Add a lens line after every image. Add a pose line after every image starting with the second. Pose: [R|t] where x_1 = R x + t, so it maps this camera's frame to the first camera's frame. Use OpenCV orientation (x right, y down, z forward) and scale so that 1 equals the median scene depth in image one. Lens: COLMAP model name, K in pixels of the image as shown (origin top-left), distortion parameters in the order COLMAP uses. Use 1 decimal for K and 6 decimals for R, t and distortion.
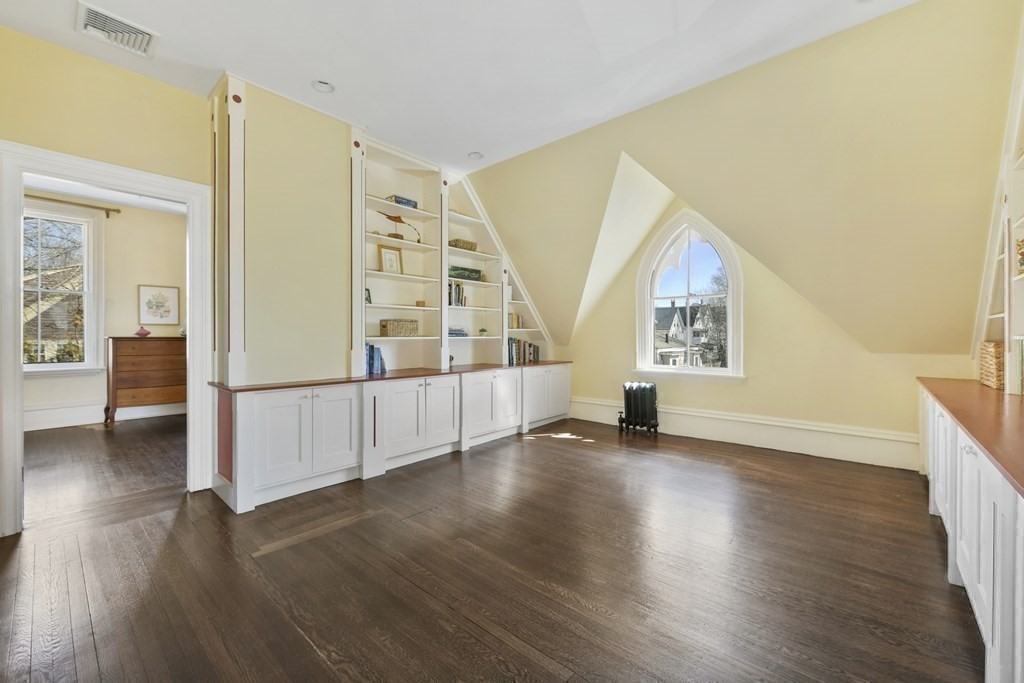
lens RADIAL K [[418.0, 0, 514.6], [0, 418.0, 338.8], [0, 0, 1]] dist [0.000908, -0.000131]
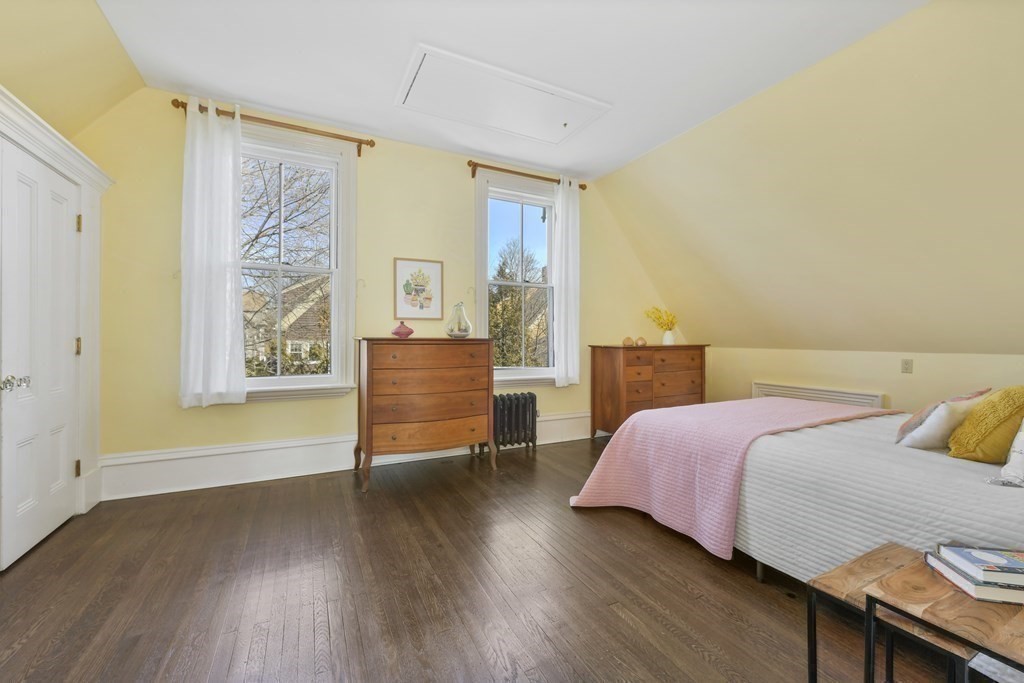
lens RADIAL K [[418.0, 0, 512.9], [0, 418.0, 338.6], [0, 0, 1]] dist [0.000908, -0.000131]
pose [[0.930517, 0.001653, -0.366245, -0.508339], [-0.003498, 0.999984, -0.004373, -0.001699], [0.366232, 0.005350, 0.930508, 0.480131]]
